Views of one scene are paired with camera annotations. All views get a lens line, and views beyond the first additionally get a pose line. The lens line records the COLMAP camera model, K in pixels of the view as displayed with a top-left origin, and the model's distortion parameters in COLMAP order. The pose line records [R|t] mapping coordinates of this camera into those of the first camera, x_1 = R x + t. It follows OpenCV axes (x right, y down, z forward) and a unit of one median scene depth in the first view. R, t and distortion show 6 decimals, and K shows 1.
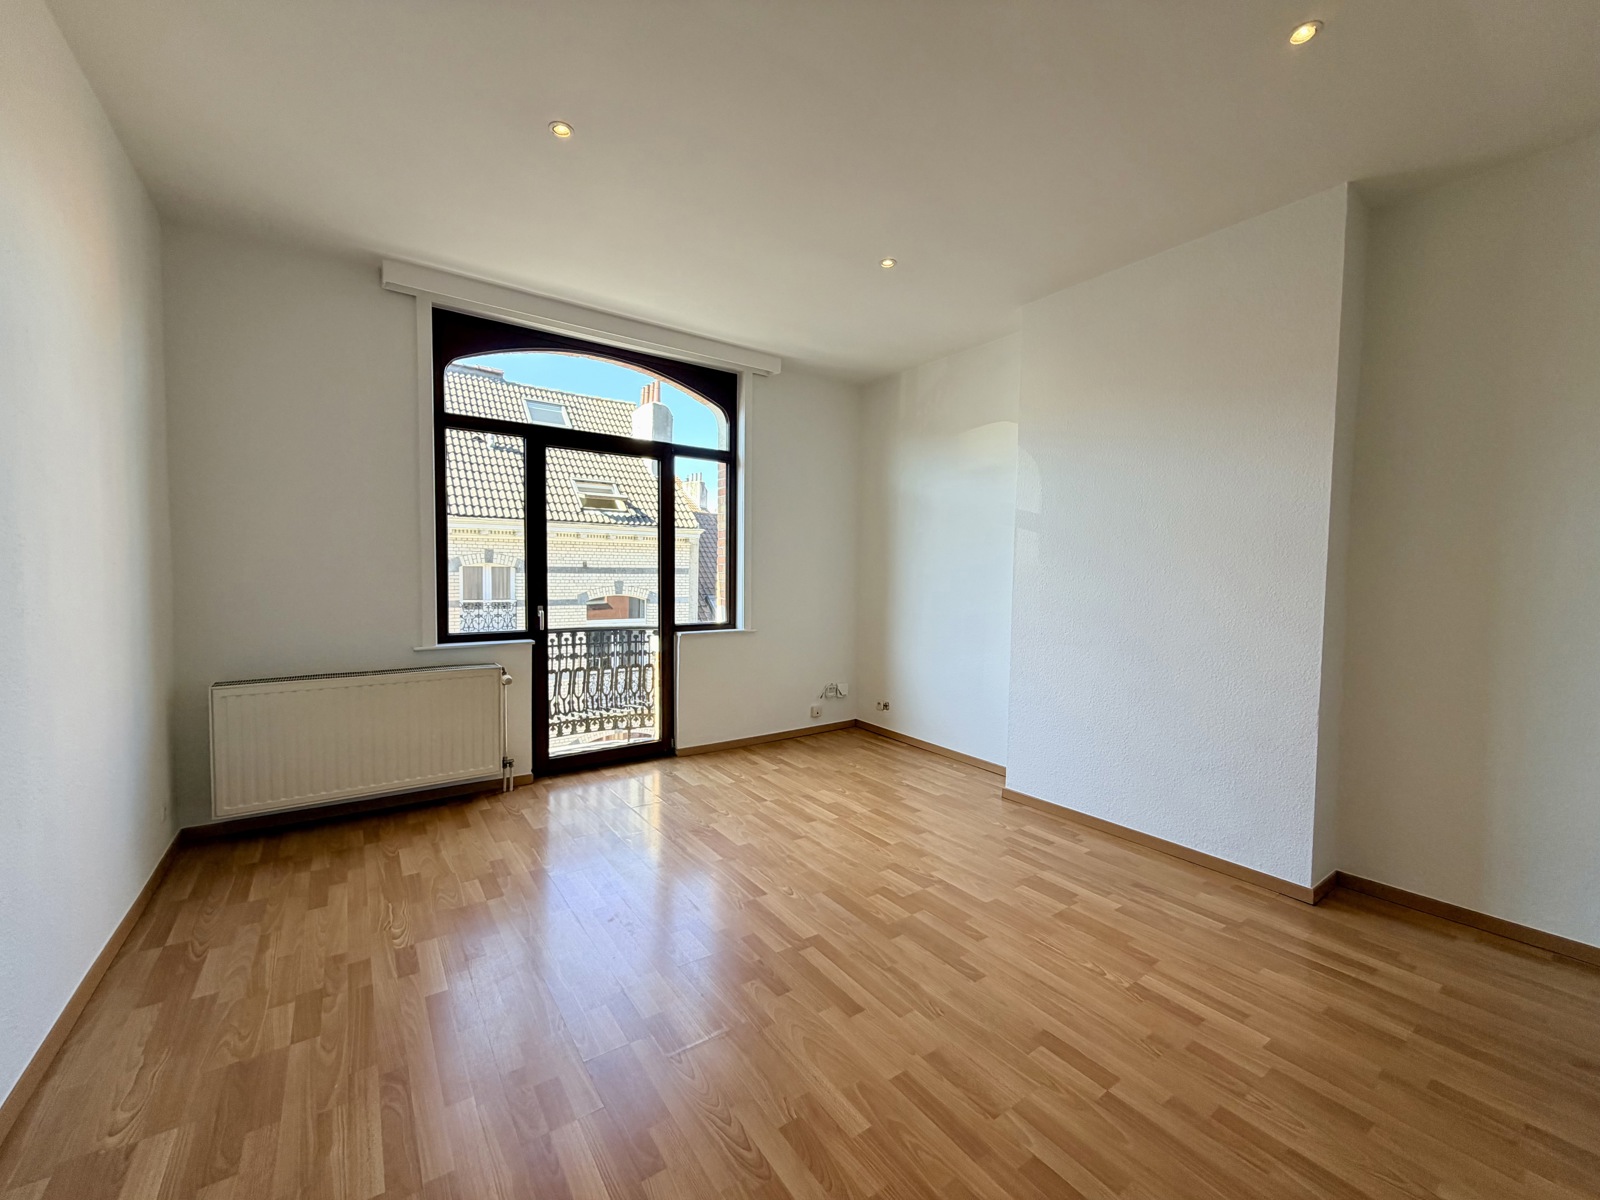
lens RADIAL K [[638.1, 0, 794.1], [0, 638.1, 603.2], [0, 0, 1]] dist [-0.001581, 0.000465]
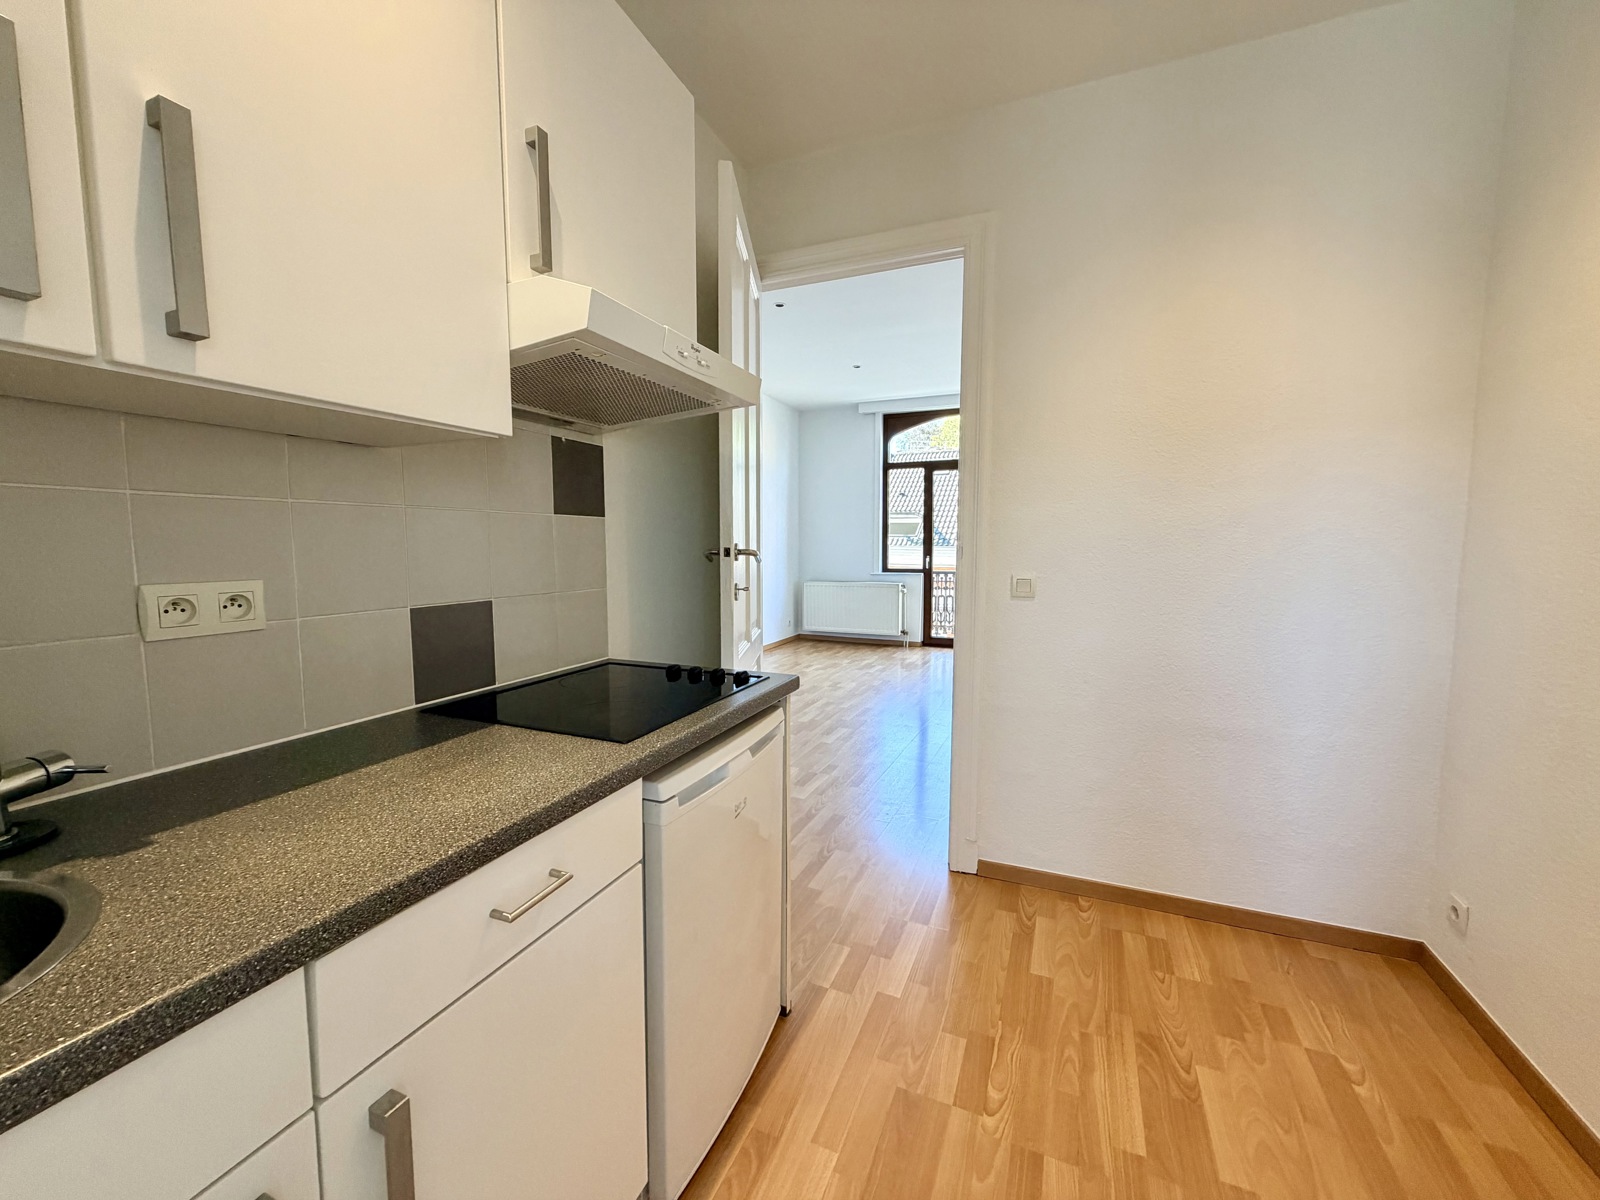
lens RADIAL K [[638.1, 0, 796.6], [0, 638.1, 605.4], [0, 0, 1]] dist [-0.001581, 0.000465]
pose [[0.521912, 0.068361, -0.850256, 1.154253], [-0.033467, 0.997657, 0.059669, 0.058608], [0.852343, -0.002687, 0.522977, -0.374501]]
